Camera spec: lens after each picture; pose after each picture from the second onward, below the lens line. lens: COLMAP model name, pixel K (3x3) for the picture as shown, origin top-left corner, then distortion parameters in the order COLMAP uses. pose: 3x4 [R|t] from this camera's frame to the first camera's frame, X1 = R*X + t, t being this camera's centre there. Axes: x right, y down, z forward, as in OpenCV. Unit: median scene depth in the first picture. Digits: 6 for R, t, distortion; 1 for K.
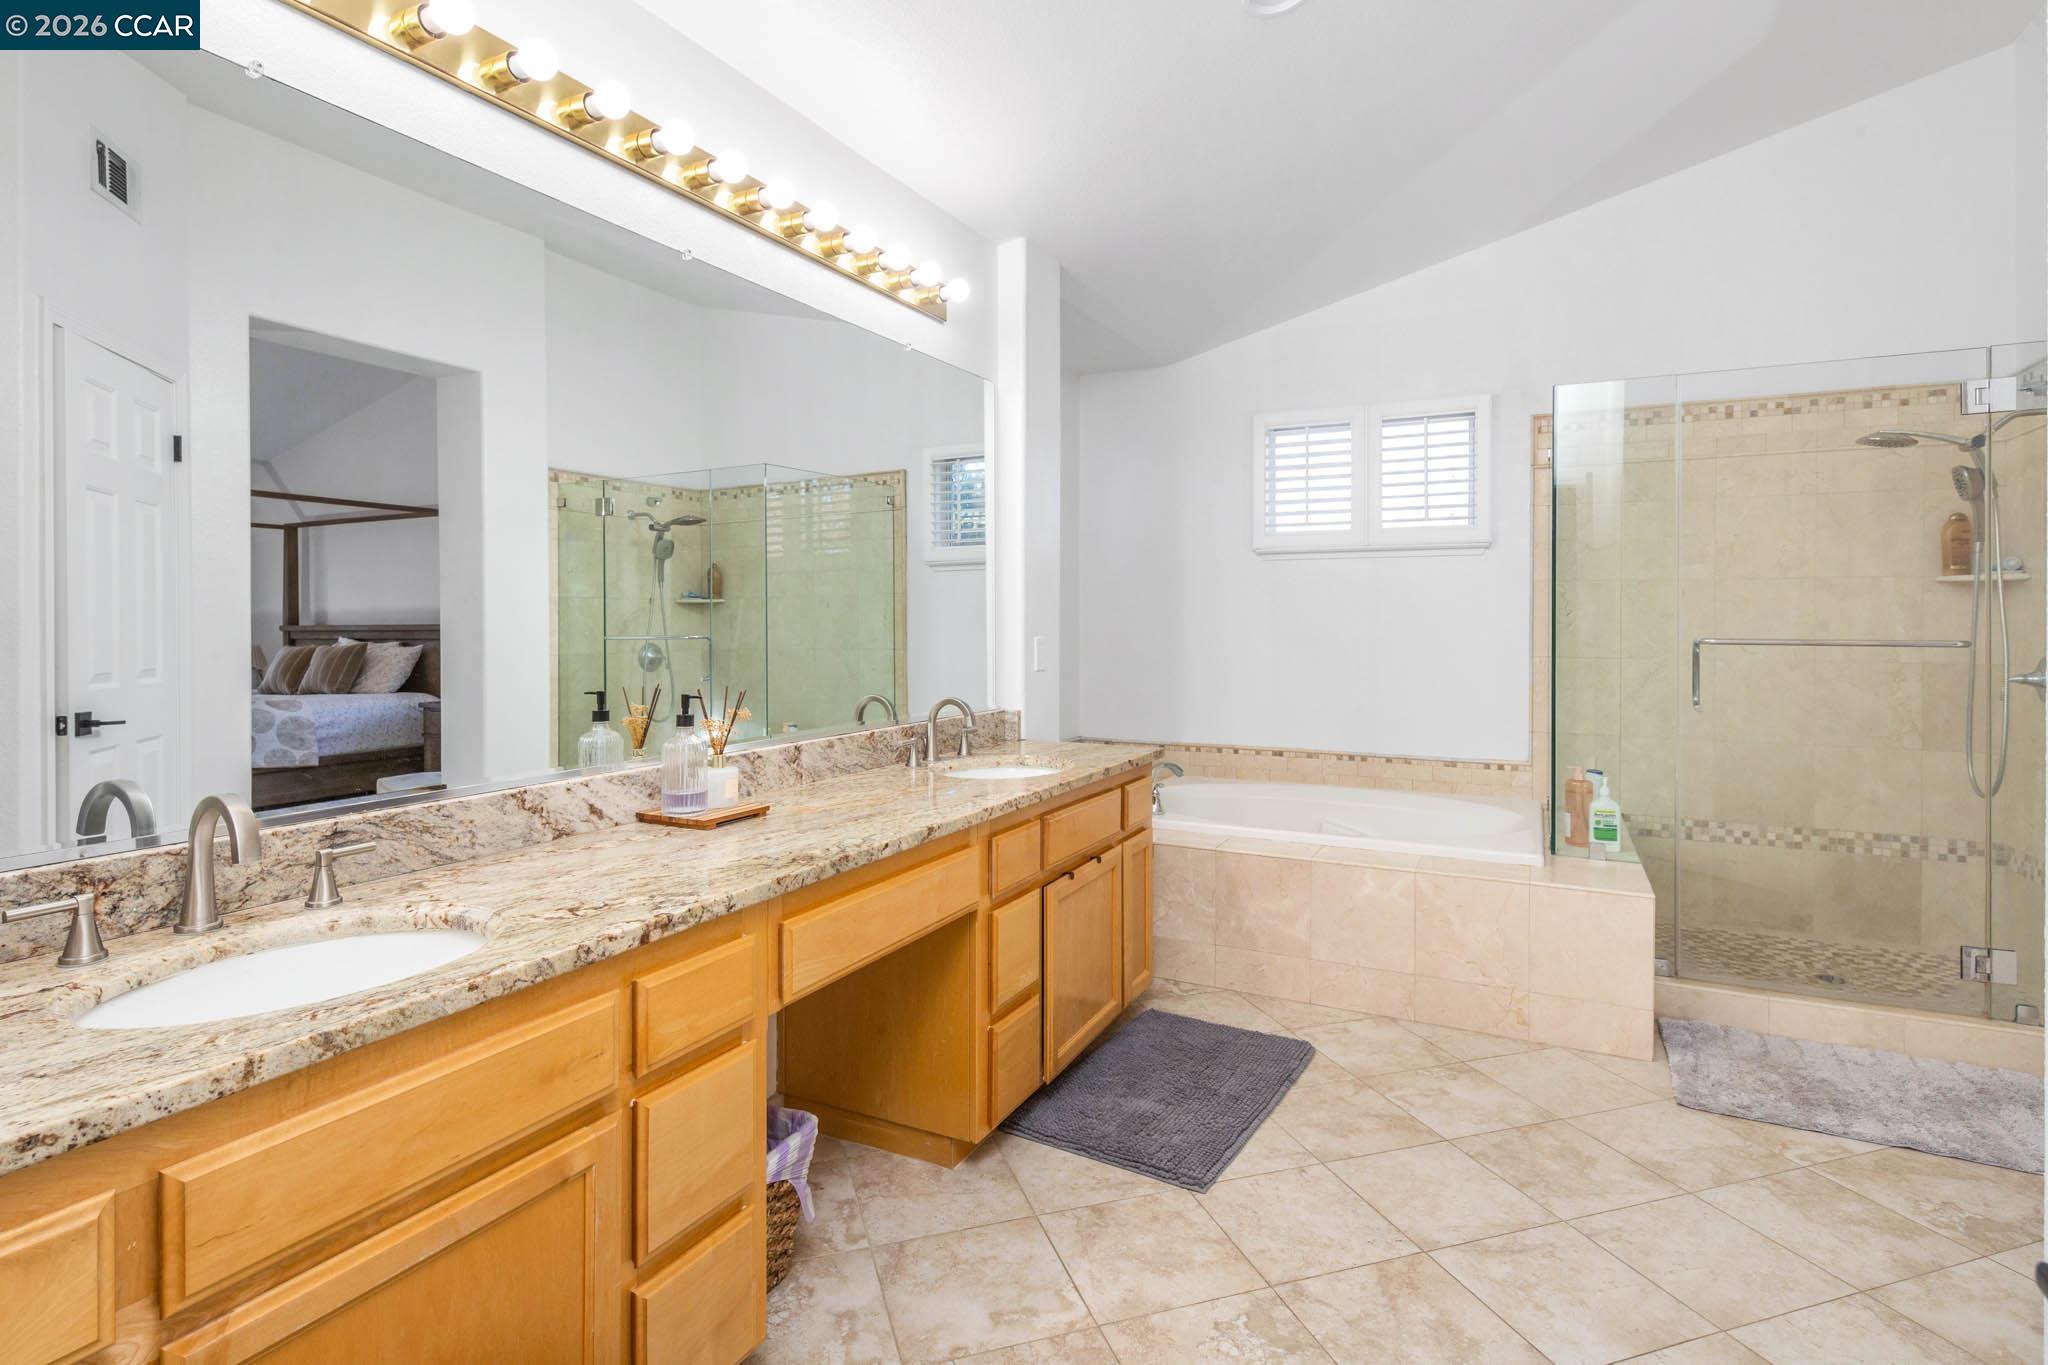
lens RADIAL K [[1000.1, 0, 1031.9], [0, 1000.1, 624.1], [0, 0, 1]] dist [0.010405, -0.000100]
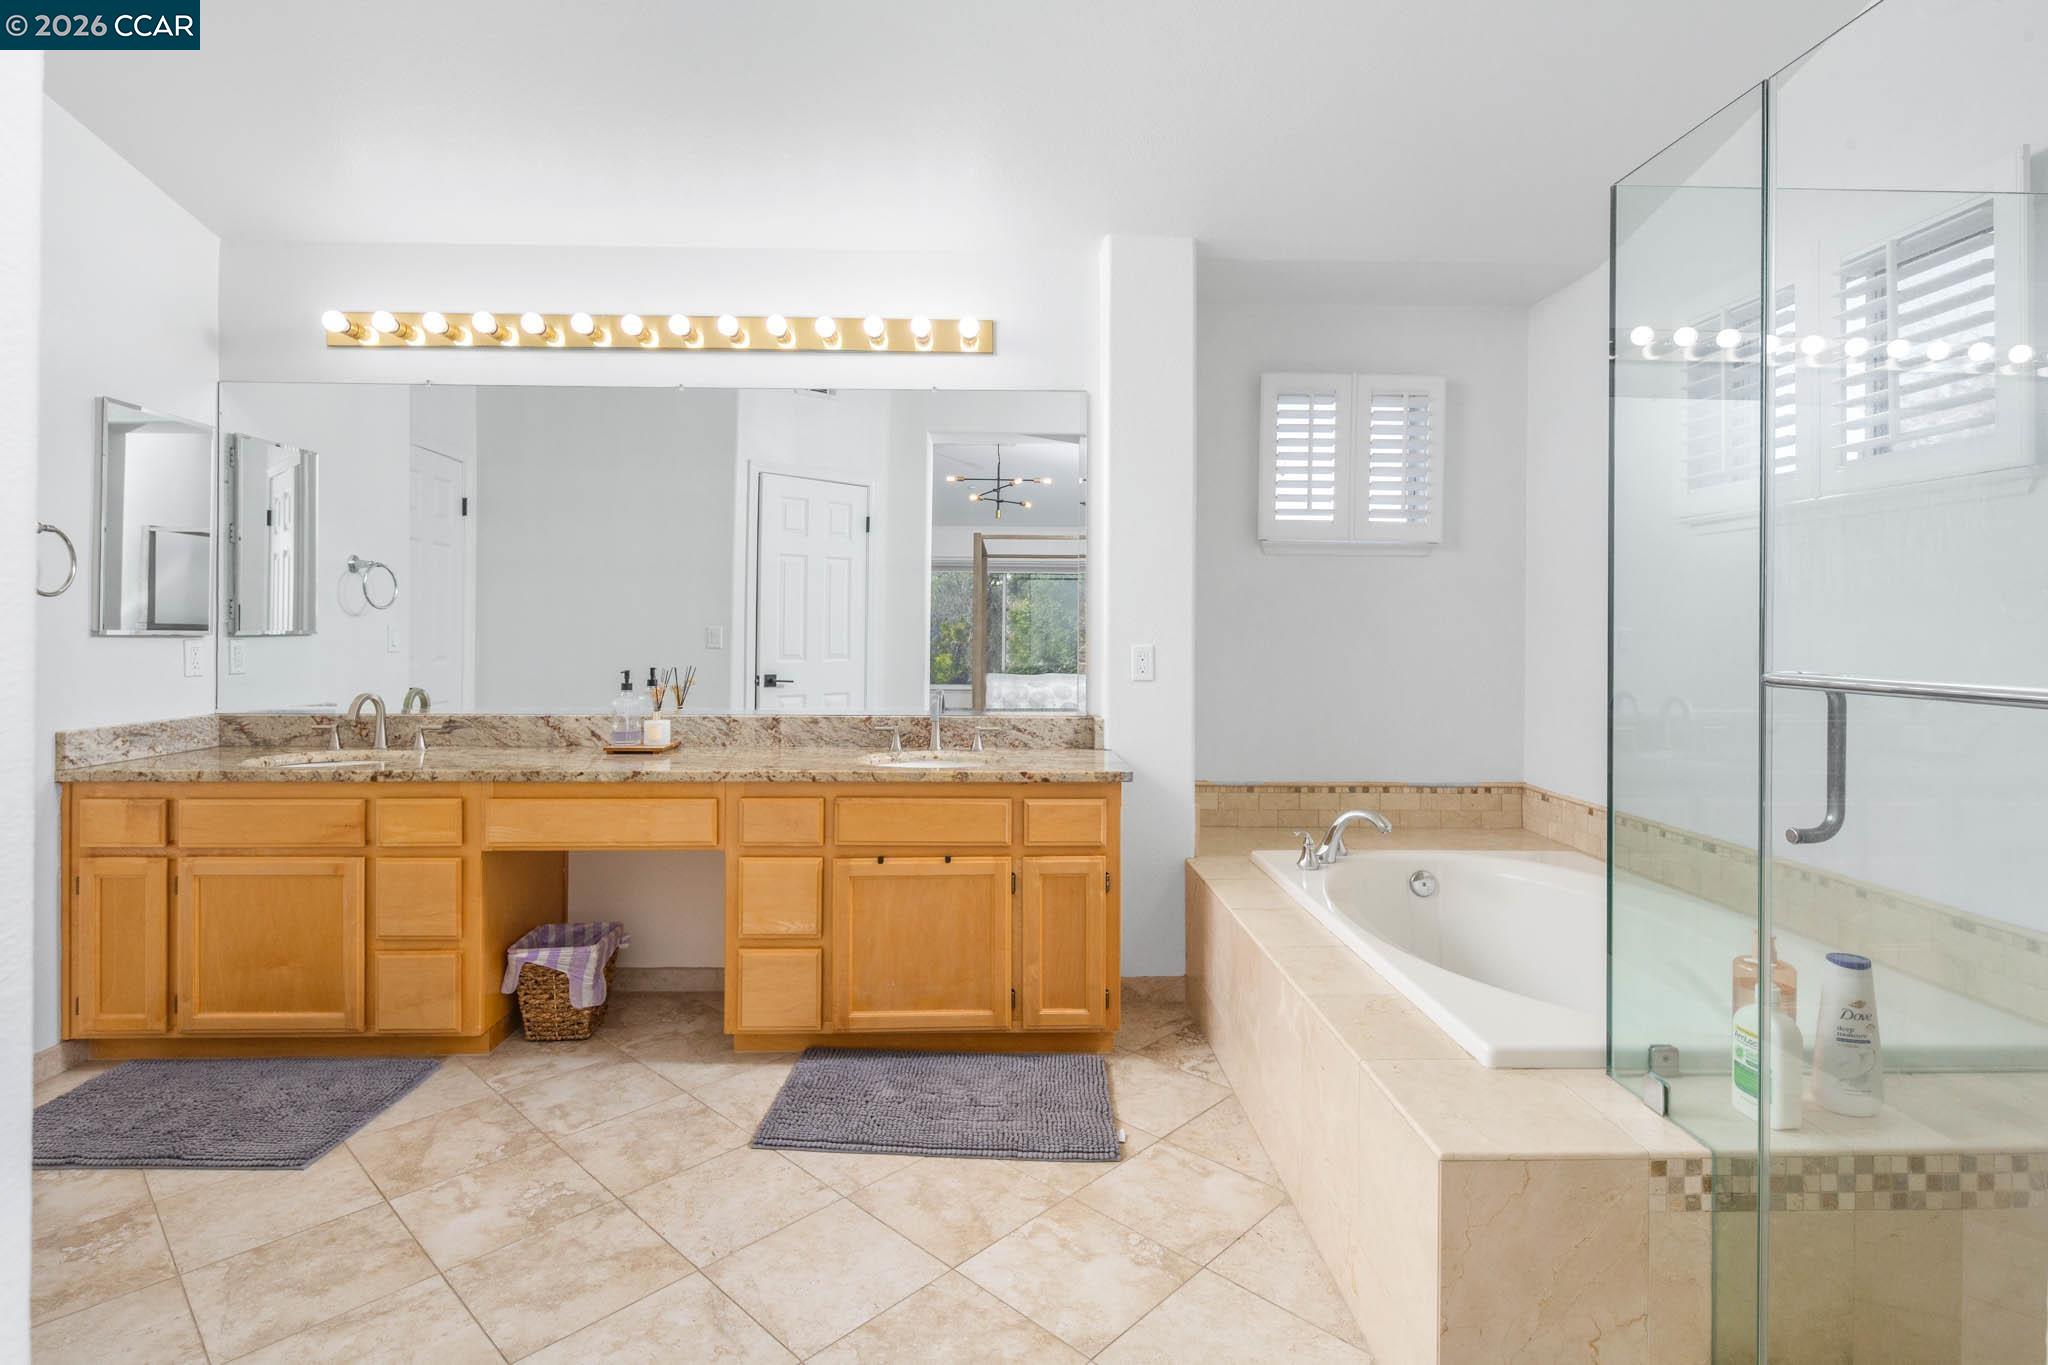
lens RADIAL K [[1000.1, 0, 1031.9], [0, 1000.1, 624.1], [0, 0, 1]] dist [0.010405, -0.000100]
pose [[0.485251, 0.000154, -0.874375, 1.358227], [-0.009289, 0.999944, -0.004979, -0.002384], [0.874325, 0.010538, 0.485226, 0.775693]]
